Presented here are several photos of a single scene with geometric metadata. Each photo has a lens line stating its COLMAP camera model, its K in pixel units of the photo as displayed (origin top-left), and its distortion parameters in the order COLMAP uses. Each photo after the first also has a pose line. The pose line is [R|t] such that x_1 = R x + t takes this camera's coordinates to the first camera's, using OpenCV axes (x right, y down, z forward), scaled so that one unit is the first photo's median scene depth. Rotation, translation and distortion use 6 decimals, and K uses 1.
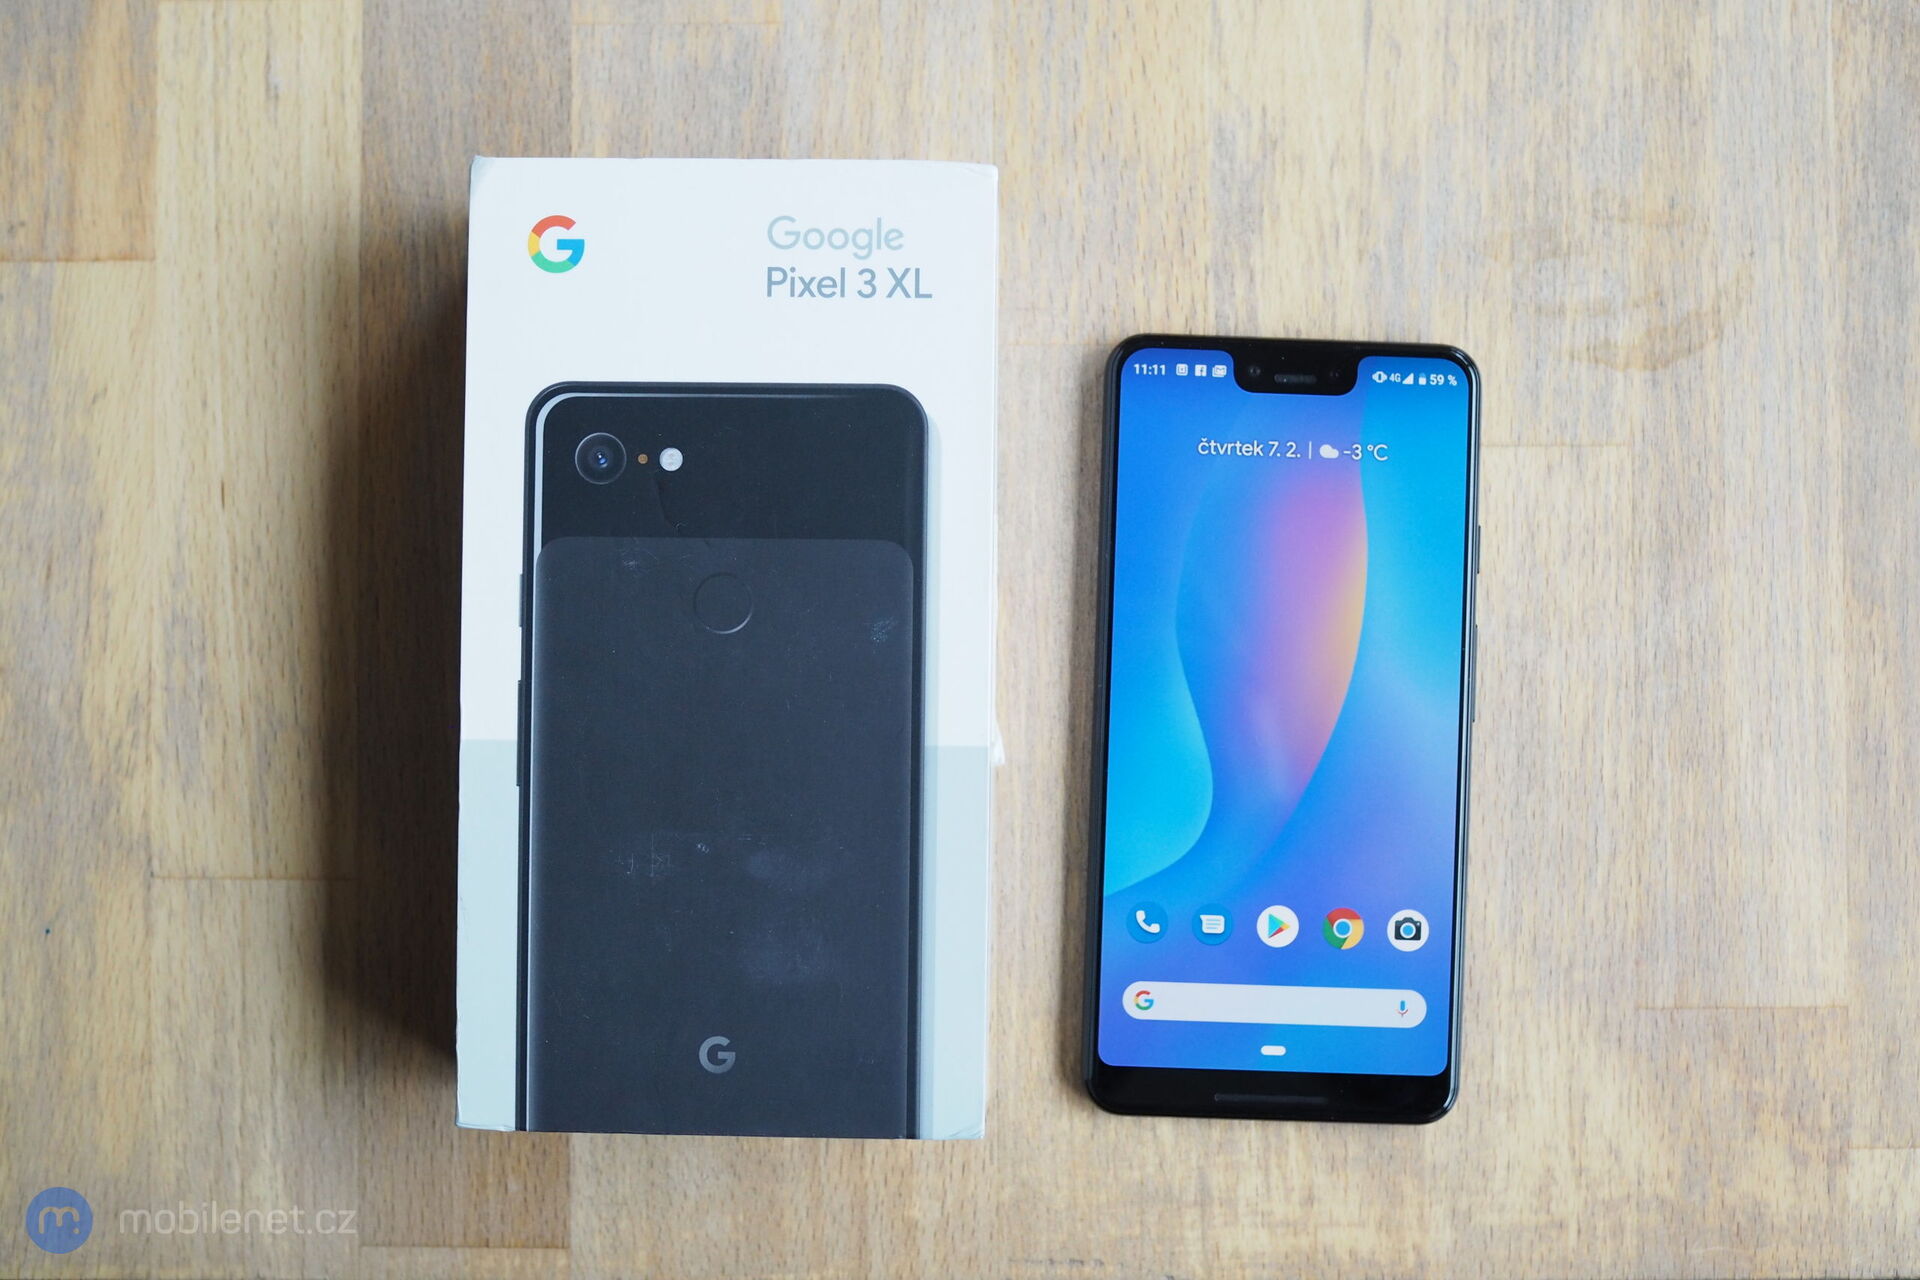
lens RADIAL K [[2879.7, 0, 960.0], [0, 2879.7, 640.0], [0, 0, 1]] dist [-0.116900, -0.002122]
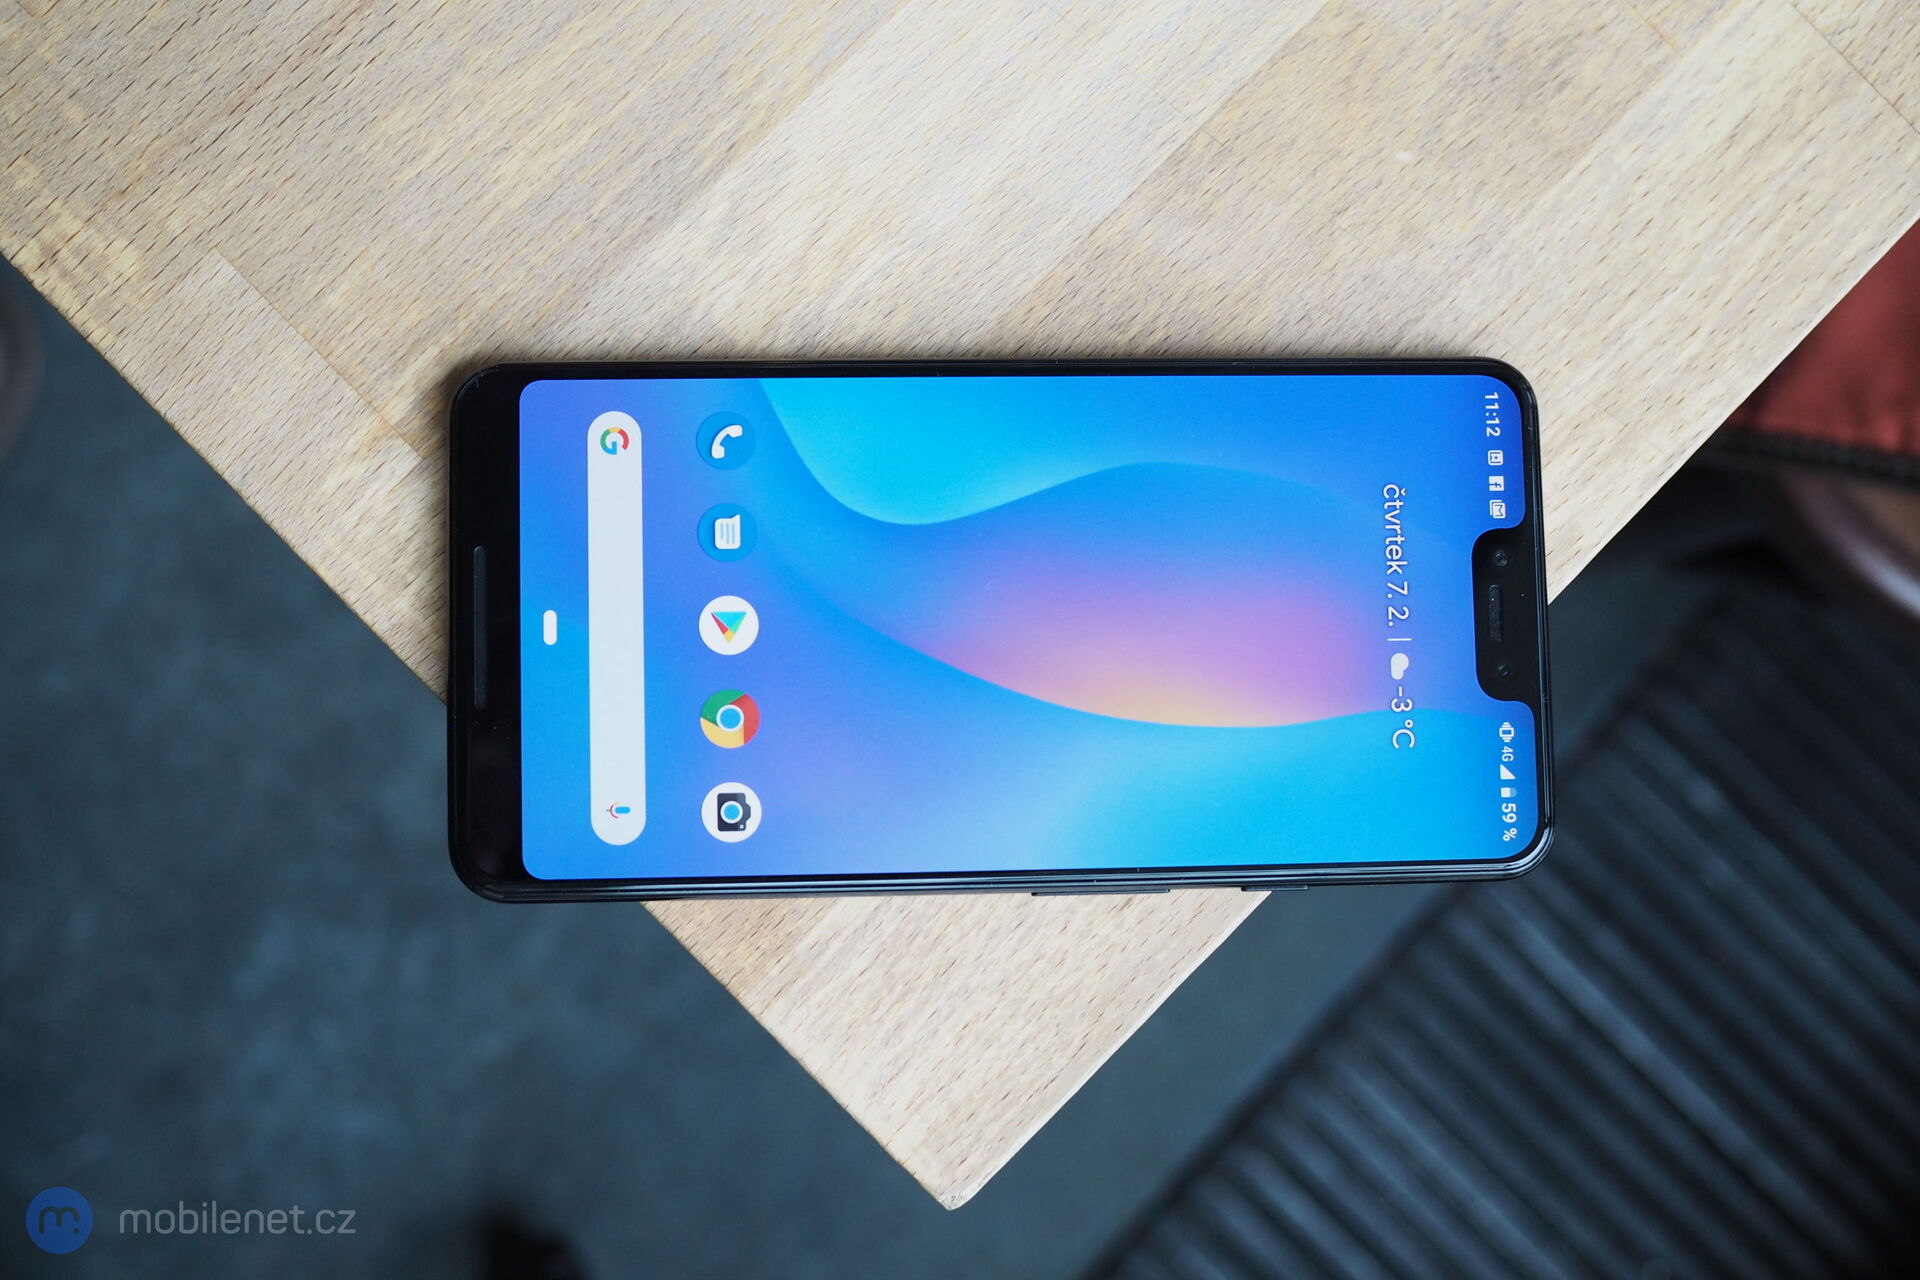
lens RADIAL K [[2879.7, 0, 960.0], [0, 2879.7, 640.0], [0, 0, 1]] dist [-0.116900, -0.002122]
pose [[0.049253, 0.991679, 0.118937, 0.032590], [-0.998389, 0.045524, 0.033877, 0.019289], [0.028181, -0.120414, 0.992324, 0.296404]]
